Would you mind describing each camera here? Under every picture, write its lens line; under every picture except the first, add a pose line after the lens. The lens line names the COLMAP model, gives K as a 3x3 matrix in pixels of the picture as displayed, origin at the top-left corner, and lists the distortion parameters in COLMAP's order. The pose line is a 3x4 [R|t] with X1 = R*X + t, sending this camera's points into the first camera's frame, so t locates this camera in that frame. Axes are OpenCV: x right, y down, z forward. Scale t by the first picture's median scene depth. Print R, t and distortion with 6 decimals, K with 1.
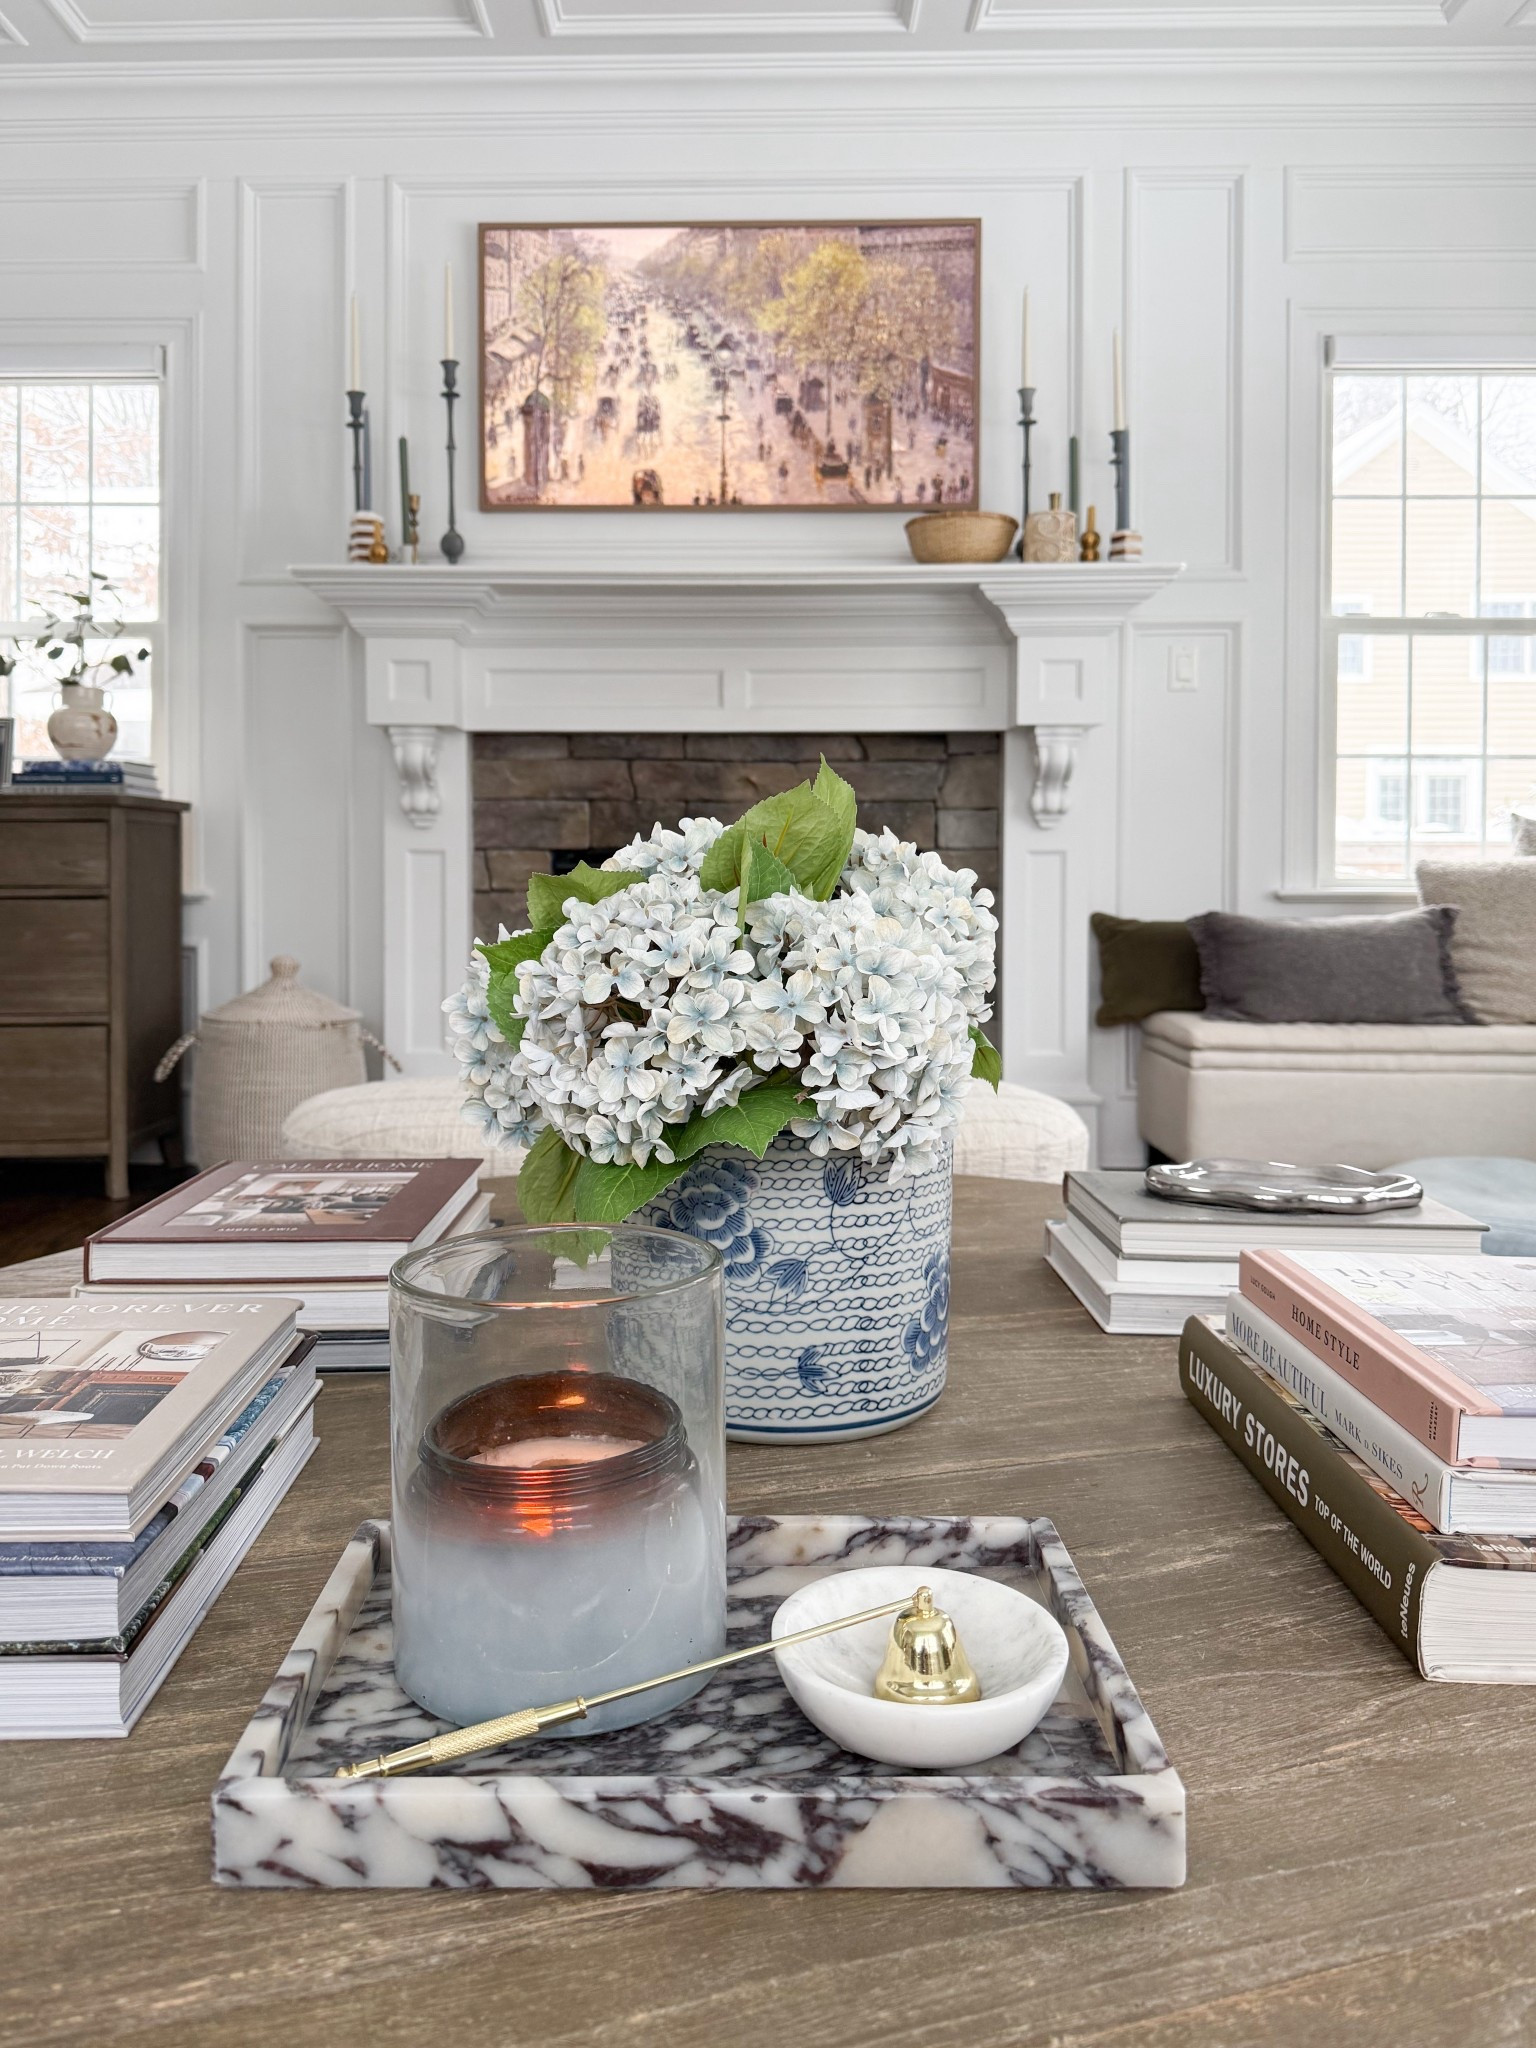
lens RADIAL K [[1460.5, 0, 755.3], [0, 1460.5, 1017.2], [0, 0, 1]] dist [-0.006347, -0.027412]
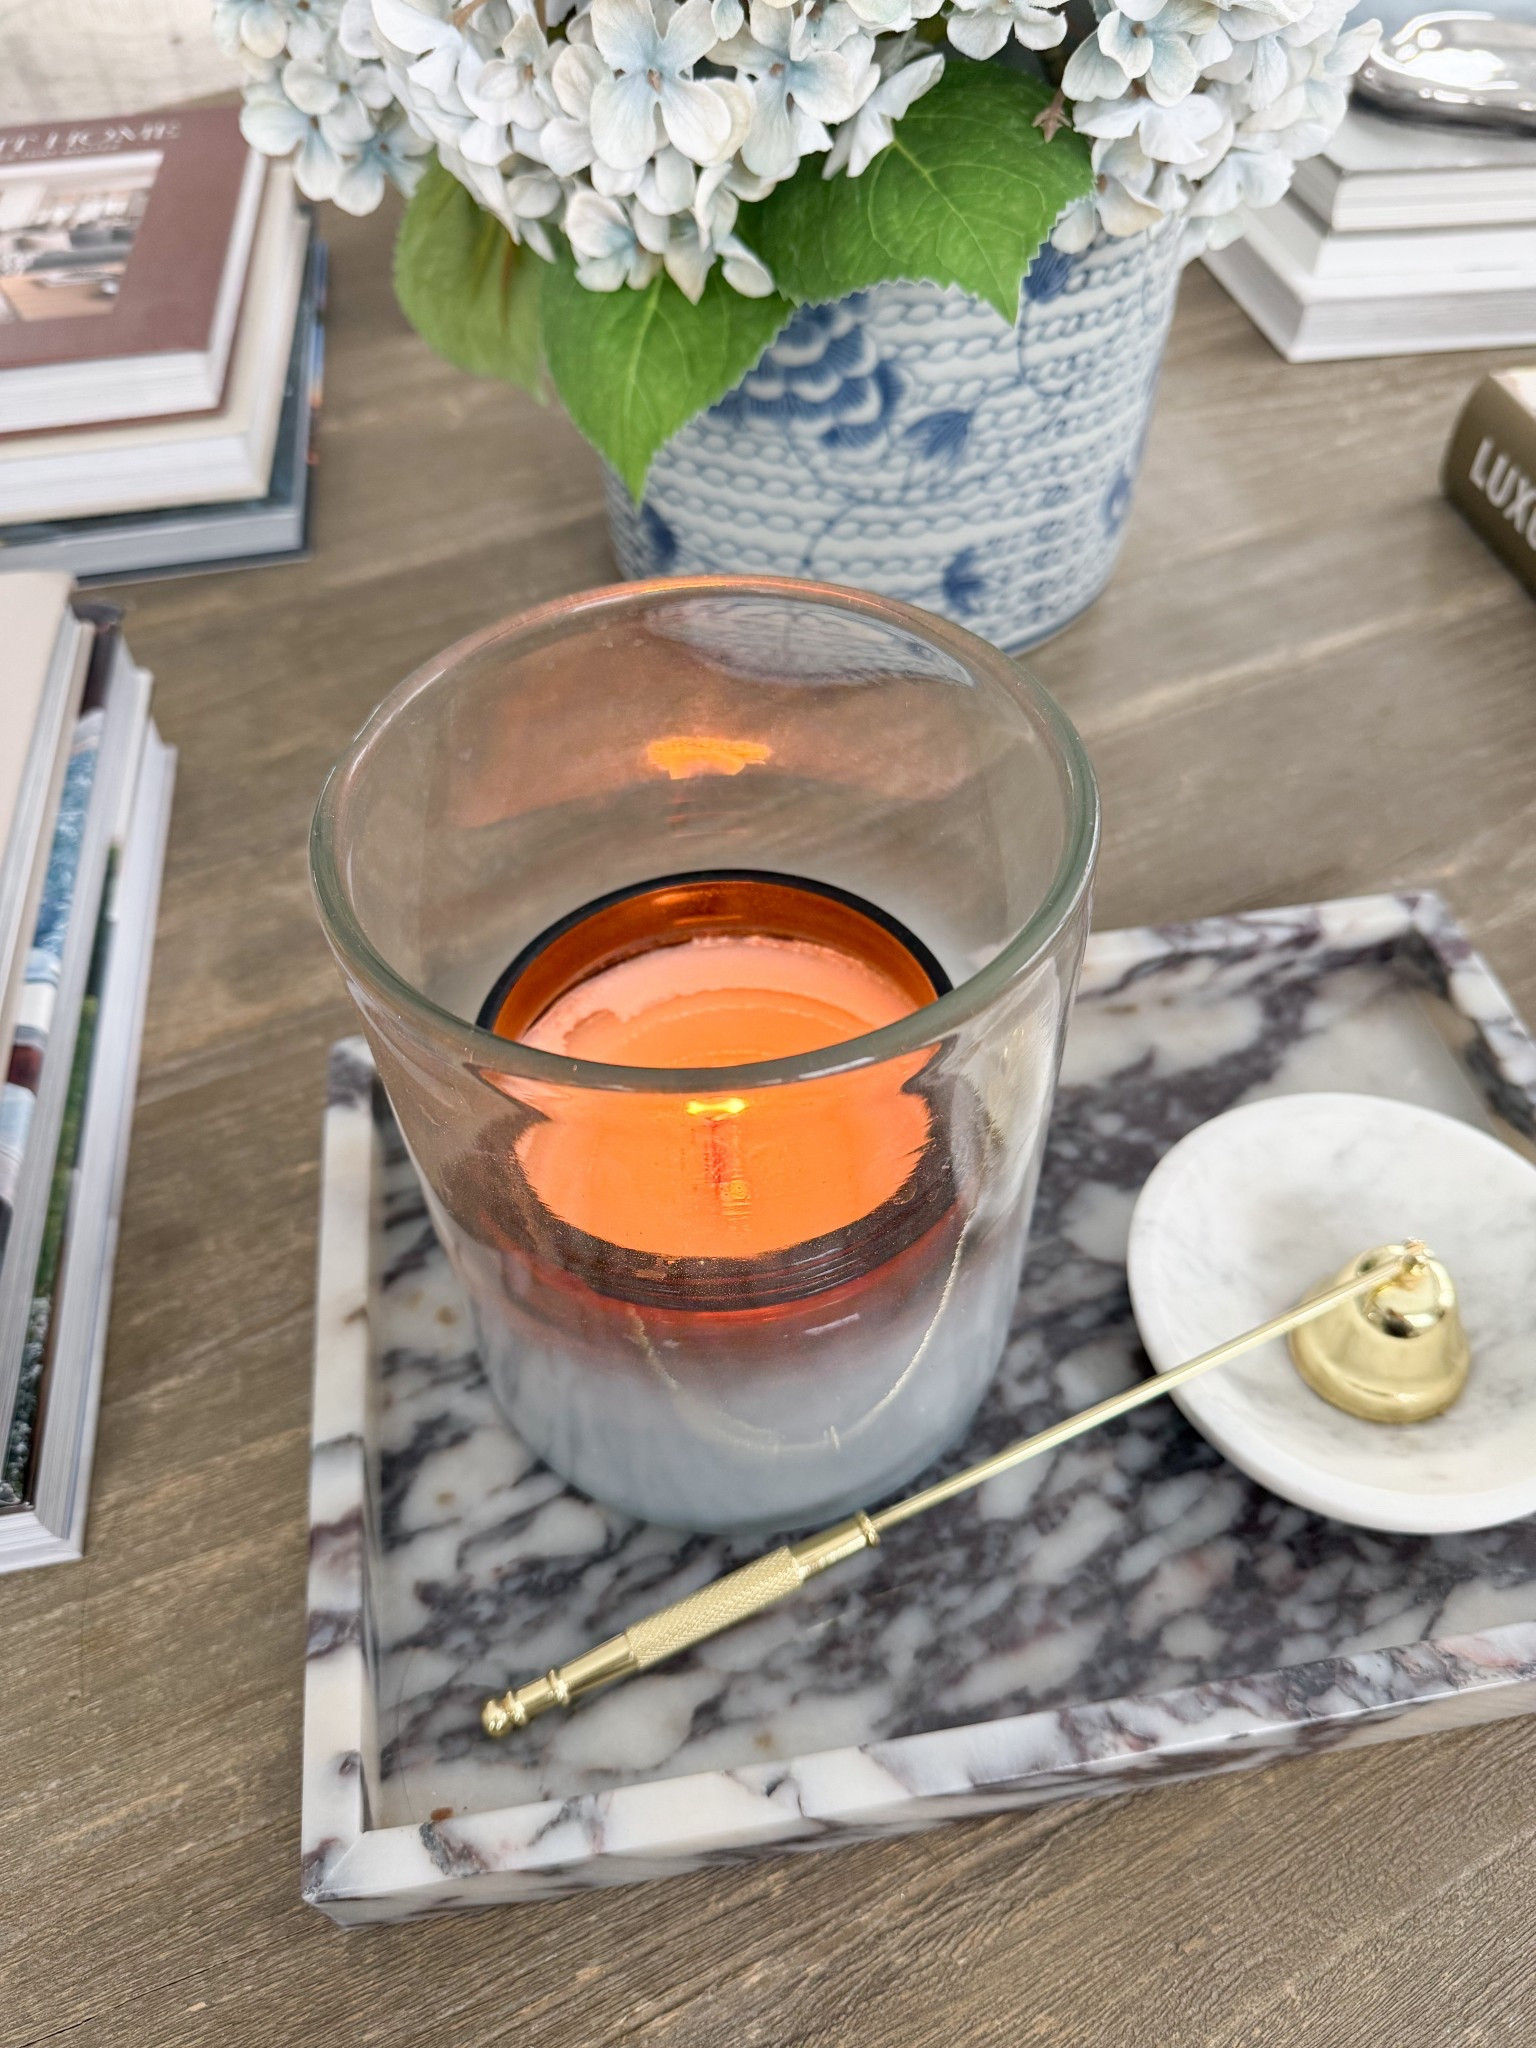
lens RADIAL K [[1460.5, 0, 788.3], [0, 1460.5, 1018.9], [0, 0, 1]] dist [-0.006347, -0.027412]
pose [[0.988346, -0.130929, 0.077657, -0.106531], [0.040805, 0.719334, 0.693465, -0.052727], [-0.146656, -0.682215, 0.716293, 0.456785]]
